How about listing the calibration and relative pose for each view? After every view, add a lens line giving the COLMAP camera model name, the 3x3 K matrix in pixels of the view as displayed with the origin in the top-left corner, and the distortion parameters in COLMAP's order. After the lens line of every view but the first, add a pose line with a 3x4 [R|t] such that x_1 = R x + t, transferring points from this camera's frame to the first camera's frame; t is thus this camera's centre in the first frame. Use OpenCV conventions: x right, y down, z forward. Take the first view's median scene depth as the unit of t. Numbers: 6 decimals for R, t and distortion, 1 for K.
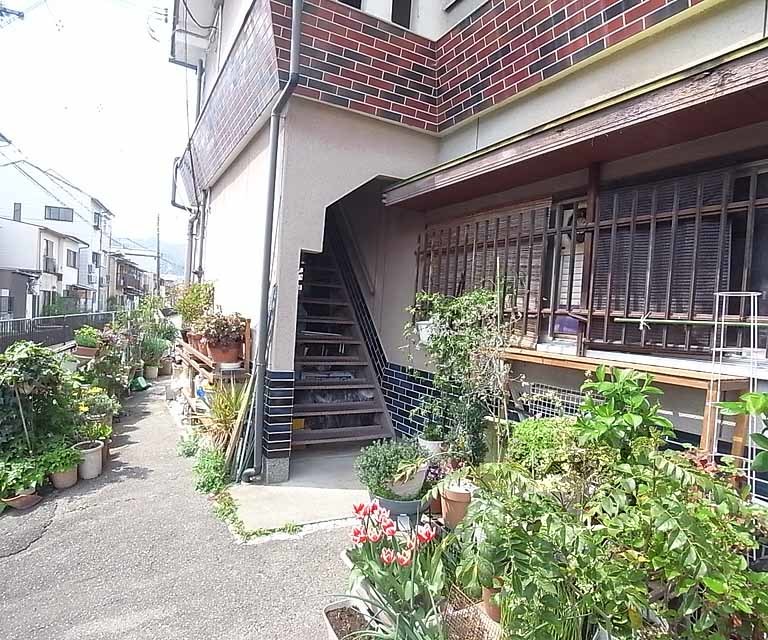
lens RADIAL K [[472.1, 0, 386.3], [0, 472.1, 337.8], [0, 0, 1]] dist [-0.061628, 0.003983]
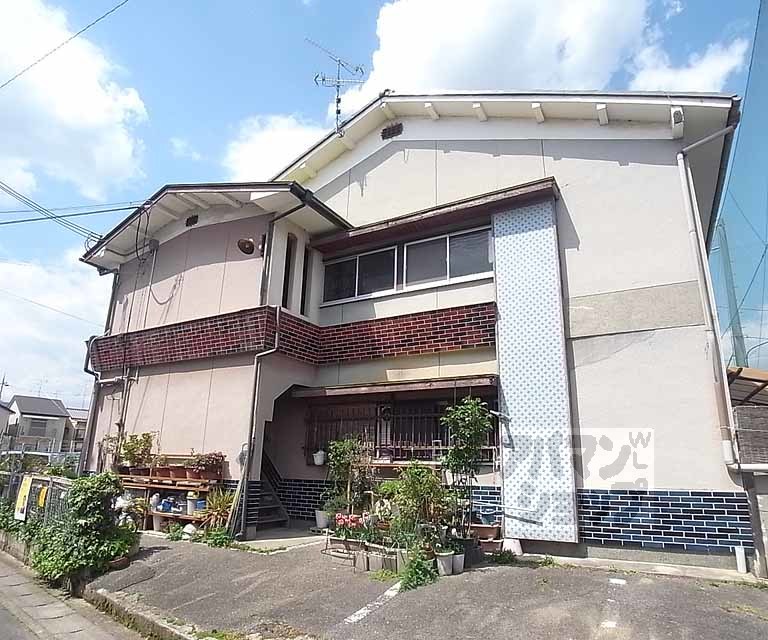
lens RADIAL K [[472.1, 0, 386.3], [0, 472.1, 337.8], [0, 0, 1]] dist [-0.061628, 0.003983]
pose [[0.861631, 0.087438, 0.499947, -0.944887], [0.058061, 0.961600, -0.268243, 0.061172], [-0.504204, 0.260154, 0.823468, -1.300205]]
